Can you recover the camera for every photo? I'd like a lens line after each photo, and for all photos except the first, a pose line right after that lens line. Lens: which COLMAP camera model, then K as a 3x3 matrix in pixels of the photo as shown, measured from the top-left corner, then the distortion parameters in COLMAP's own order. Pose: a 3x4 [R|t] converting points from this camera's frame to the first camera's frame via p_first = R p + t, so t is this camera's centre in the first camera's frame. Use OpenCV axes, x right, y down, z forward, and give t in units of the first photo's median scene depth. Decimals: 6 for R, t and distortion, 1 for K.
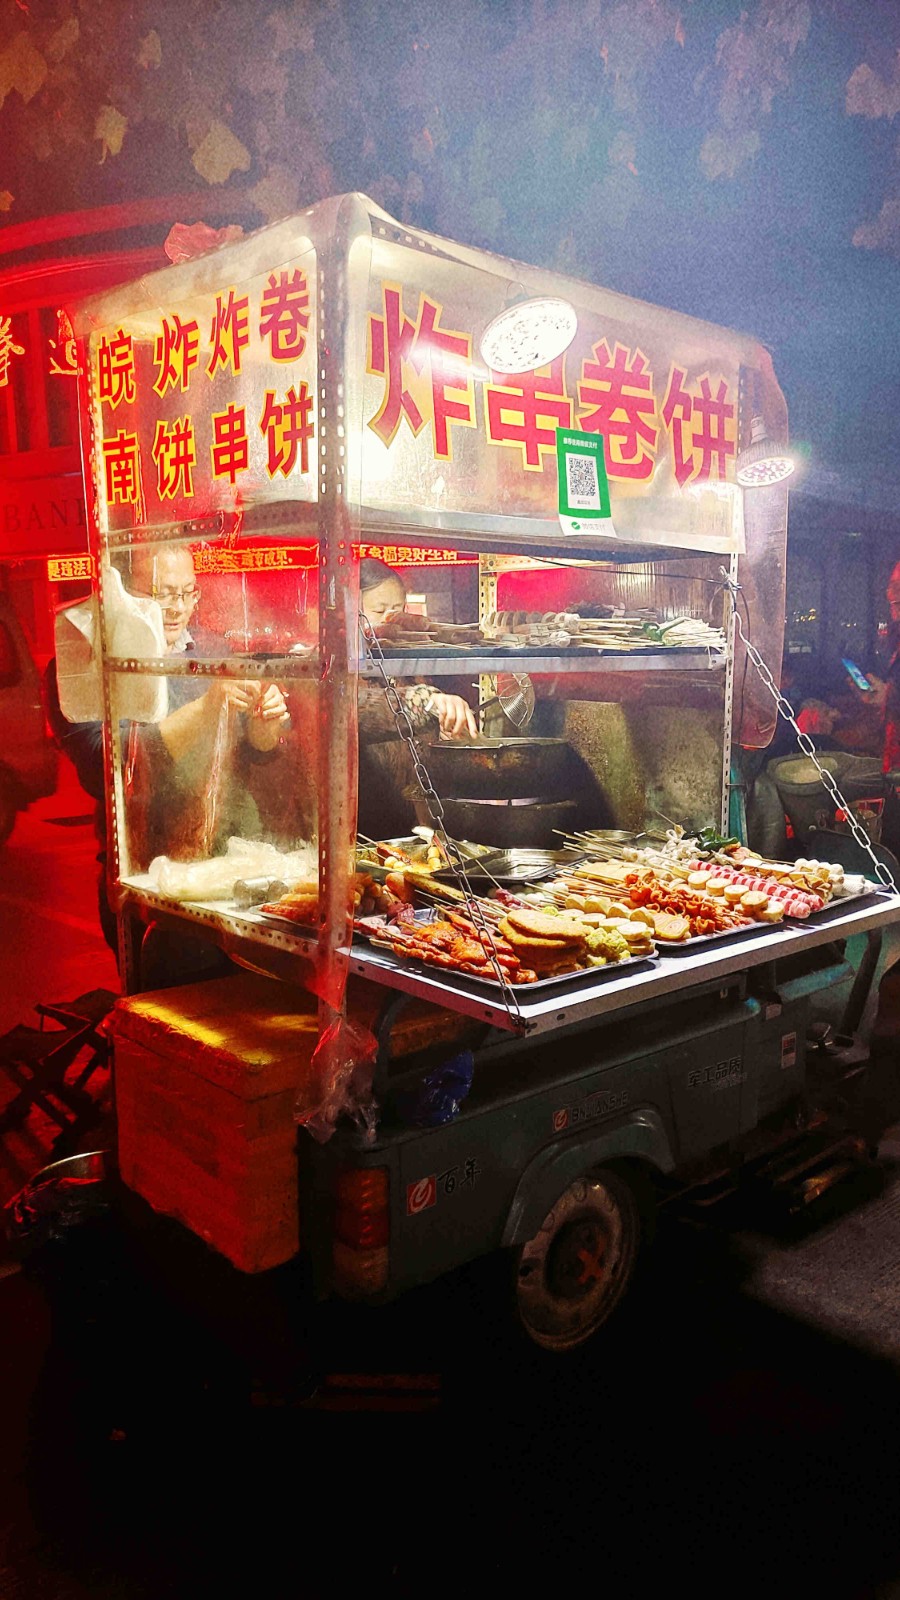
lens RADIAL K [[1134.2, 0, 448.5], [0, 1134.2, 801.3], [0, 0, 1]] dist [0.002349, -0.000768]
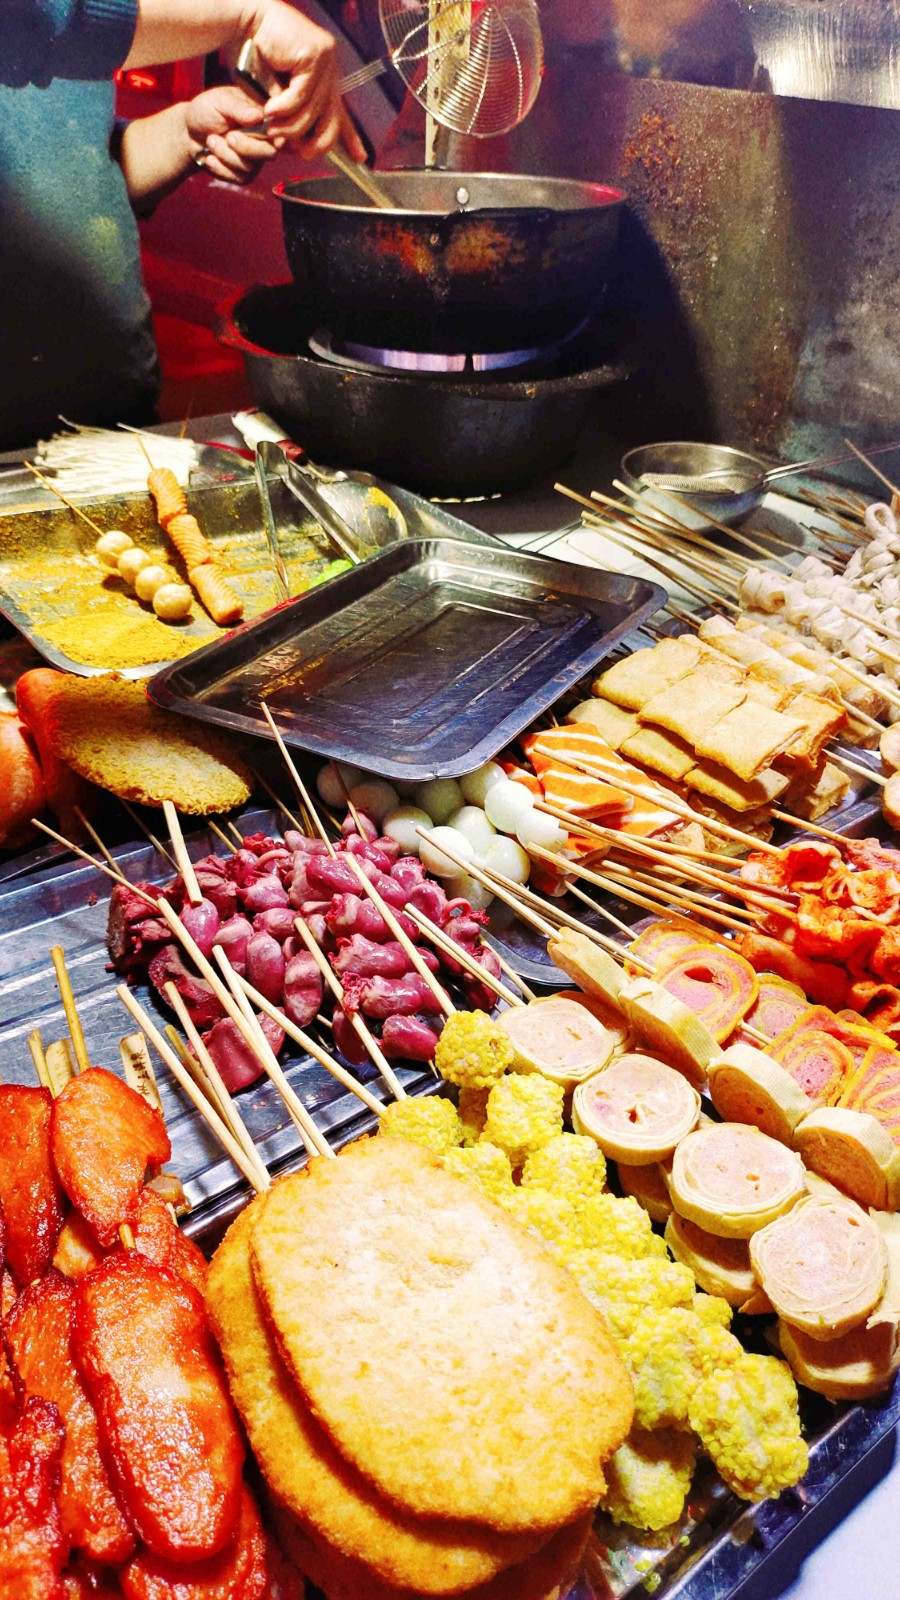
lens RADIAL K [[1134.2, 0, 450.9], [0, 1134.2, 803.5], [0, 0, 1]] dist [0.002349, -0.000768]
pose [[0.998873, 0.047127, -0.005581, 0.057155], [-0.039338, 0.888022, 0.458114, -0.045606], [0.026545, -0.457379, 0.888876, 0.557306]]
